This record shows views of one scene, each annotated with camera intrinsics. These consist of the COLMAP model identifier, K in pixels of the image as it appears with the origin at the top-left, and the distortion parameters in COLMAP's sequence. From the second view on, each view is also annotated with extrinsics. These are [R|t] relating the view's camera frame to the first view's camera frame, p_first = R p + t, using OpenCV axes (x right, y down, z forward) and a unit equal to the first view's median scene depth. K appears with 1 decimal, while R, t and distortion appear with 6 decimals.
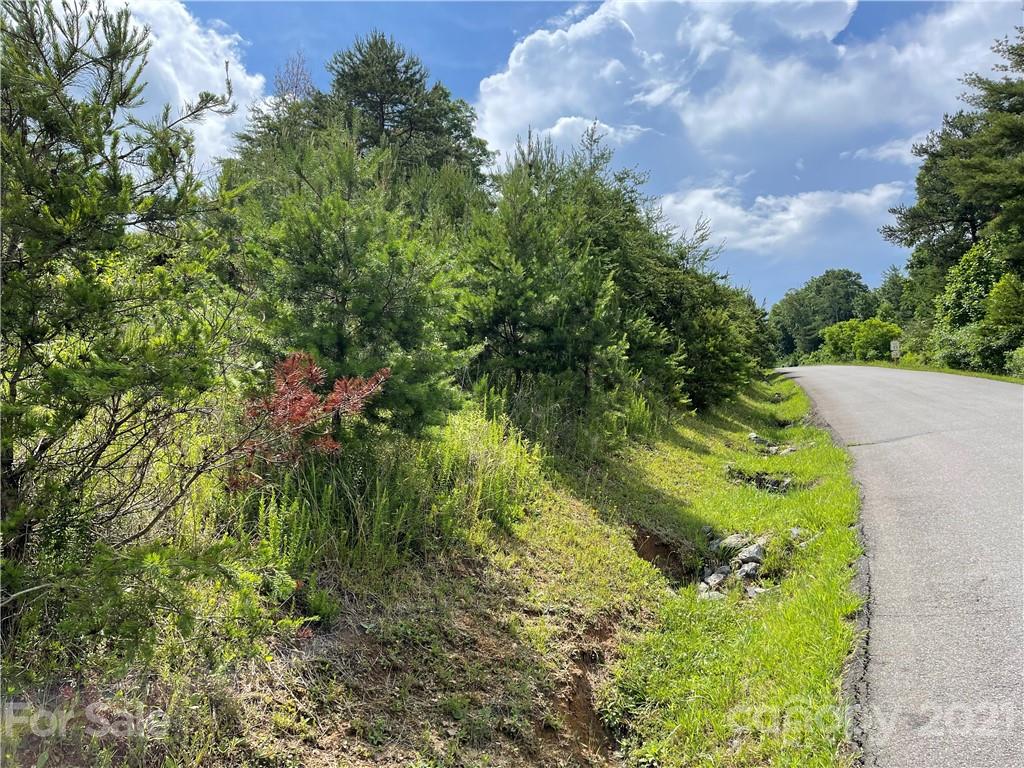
lens RADIAL K [[759.5, 0, 507.6], [0, 759.5, 383.6], [0, 0, 1]] dist [0.000493, -0.011740]
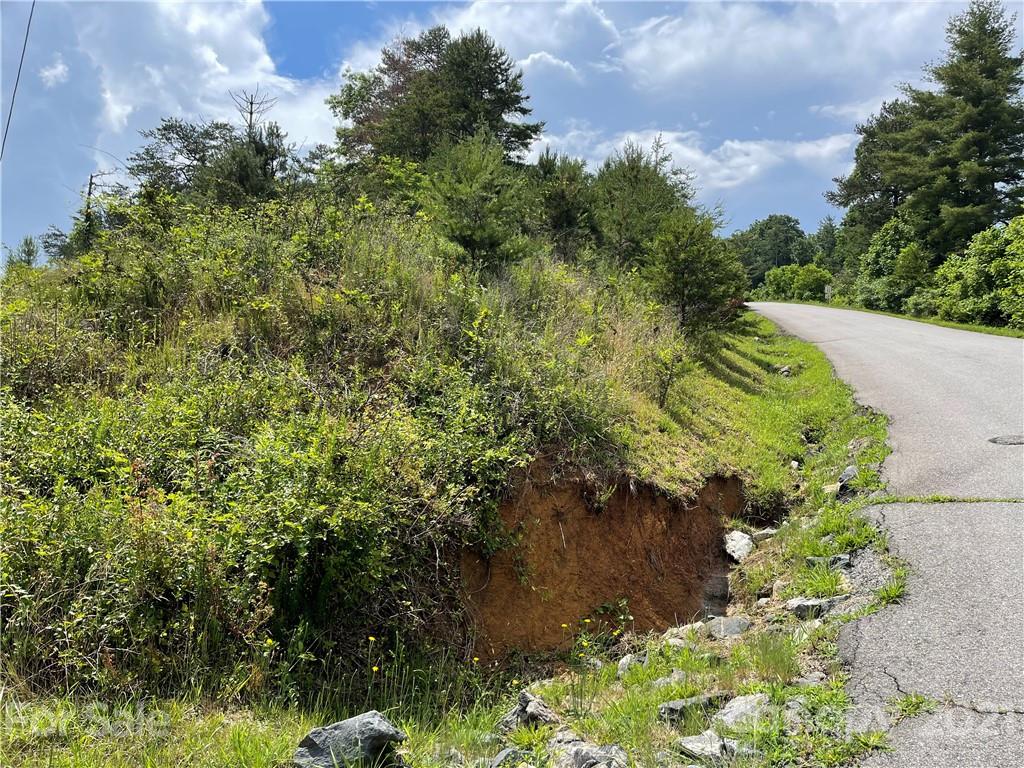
lens RADIAL K [[759.5, 0, 515.2], [0, 759.5, 386.3], [0, 0, 1]] dist [0.000493, -0.011740]
pose [[0.994152, 0.042063, 0.099465, -0.119797], [-0.052351, 0.993282, 0.103199, 0.007365], [-0.094456, -0.107802, 0.989675, -0.211014]]
